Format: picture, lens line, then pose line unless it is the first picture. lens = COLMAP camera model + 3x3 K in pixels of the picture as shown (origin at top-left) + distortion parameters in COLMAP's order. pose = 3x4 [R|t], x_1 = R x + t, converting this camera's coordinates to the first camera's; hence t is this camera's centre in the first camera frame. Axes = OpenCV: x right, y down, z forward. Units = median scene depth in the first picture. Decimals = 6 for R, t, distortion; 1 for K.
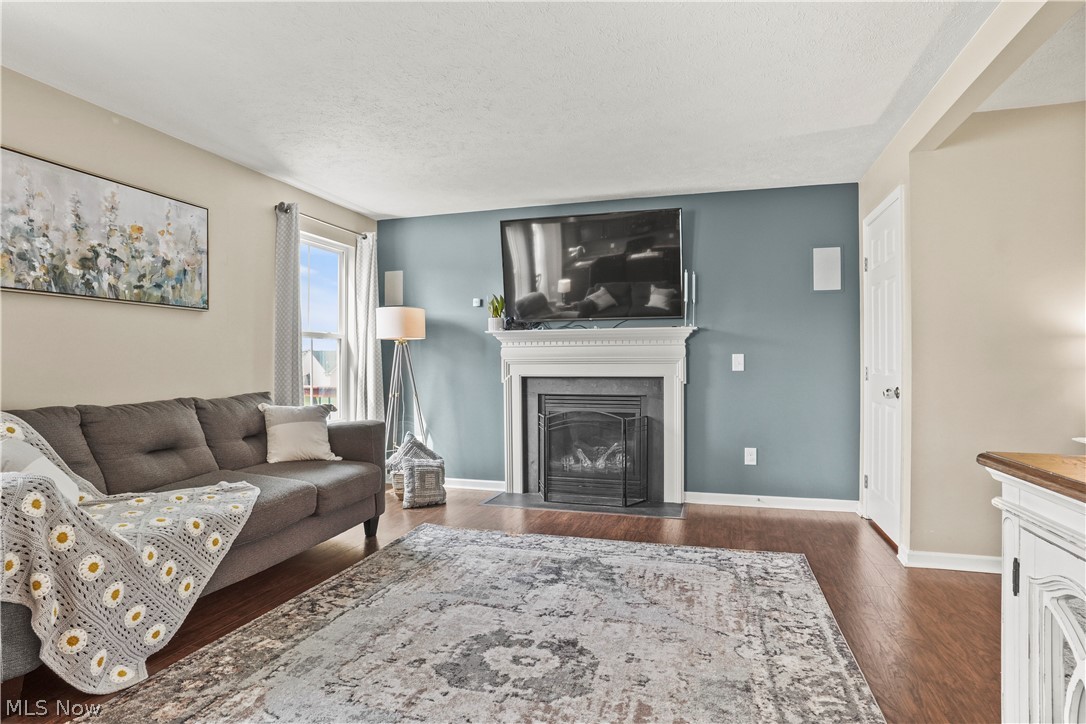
lens RADIAL K [[585.7, 0, 535.5], [0, 585.7, 366.3], [0, 0, 1]] dist [-0.067876, 0.033584]
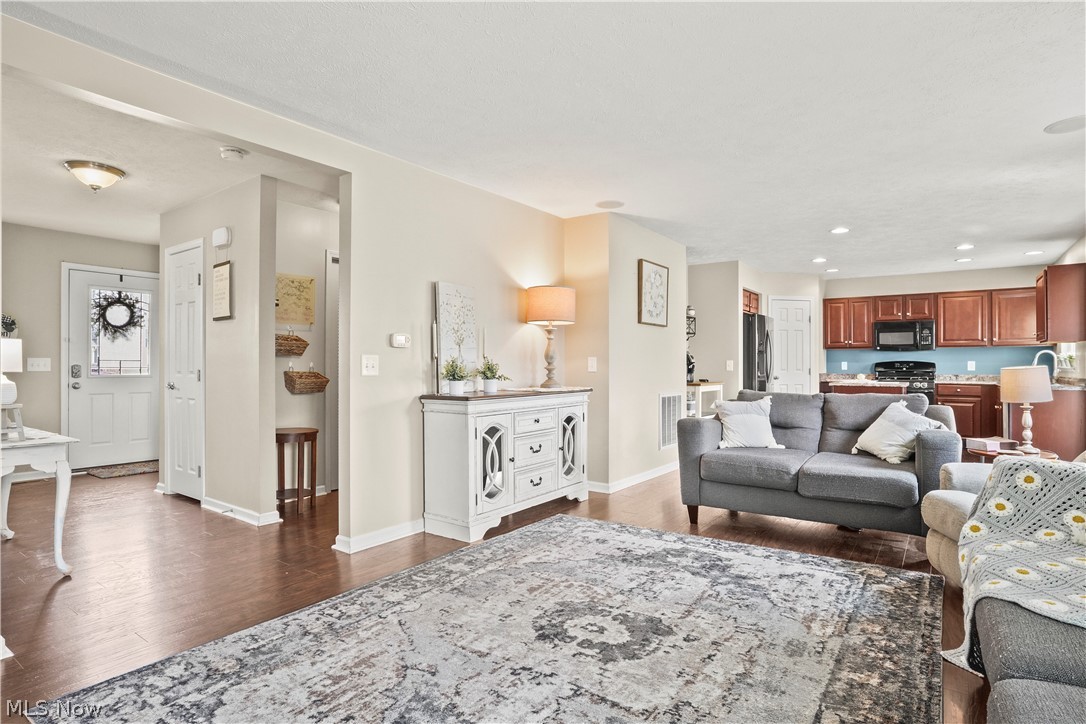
lens RADIAL K [[585.7, 0, 566.1], [0, 585.7, 361.1], [0, 0, 1]] dist [-0.067876, 0.033584]
pose [[-0.961755, 0.002722, 0.273897, -0.203126], [0.001621, 0.999990, -0.004246, -0.005677], [-0.273906, -0.003640, -0.961750, 1.545382]]
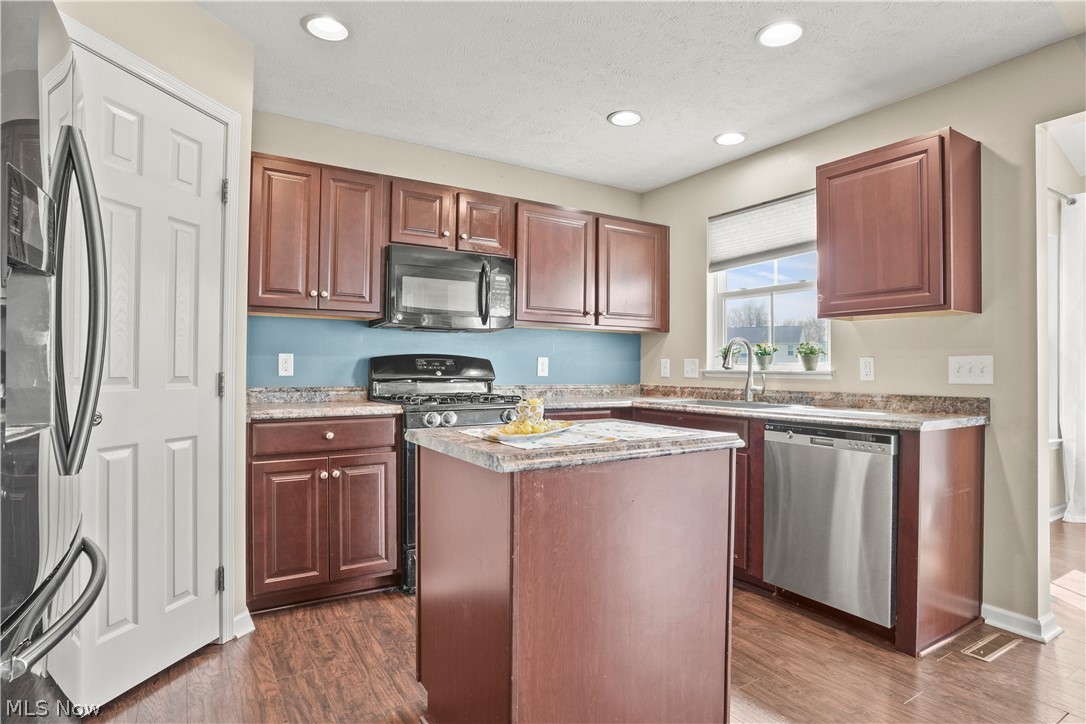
lens RADIAL K [[585.7, 0, 559.5], [0, 585.7, 362.8], [0, 0, 1]] dist [-0.067876, 0.033584]
pose [[-0.627869, -0.008617, -0.778271, -0.275017], [-0.009221, 0.999951, -0.003633, 0.004922], [0.778265, 0.004895, -0.627917, -0.792845]]
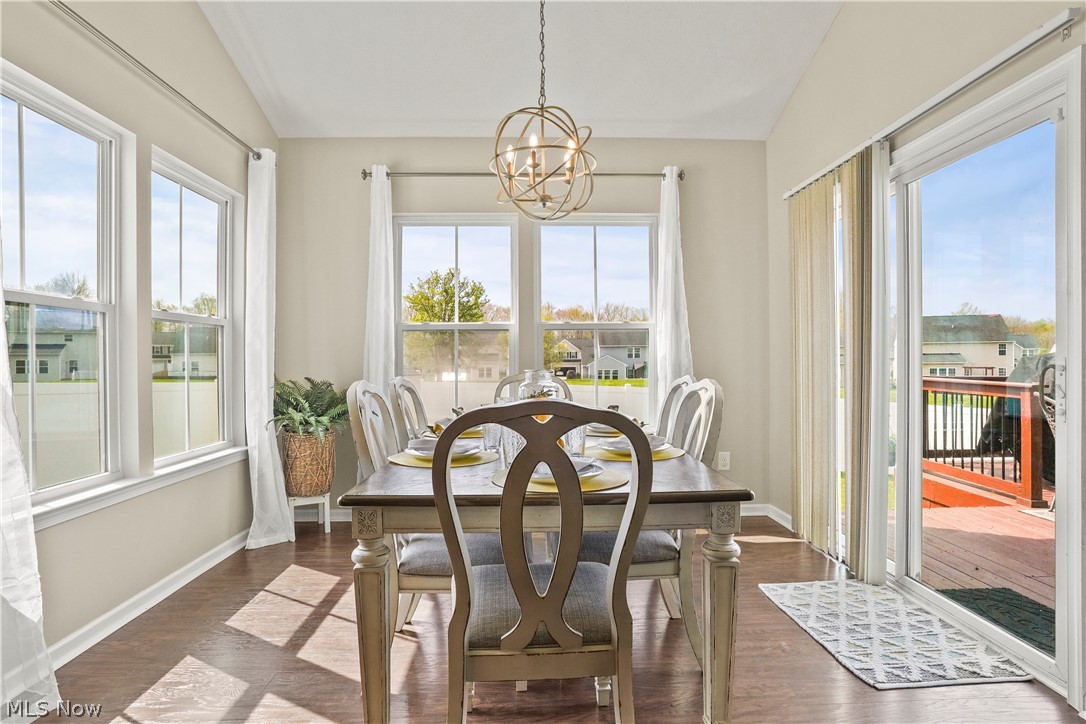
lens RADIAL K [[585.7, 0, 542.7], [0, 585.7, 364.3], [0, 0, 1]] dist [-0.067876, 0.033584]
pose [[0.328493, 0.005421, -0.944491, -0.902210], [-0.000496, 0.999984, 0.005567, 0.004173], [0.944506, -0.001360, 0.328490, -0.507857]]
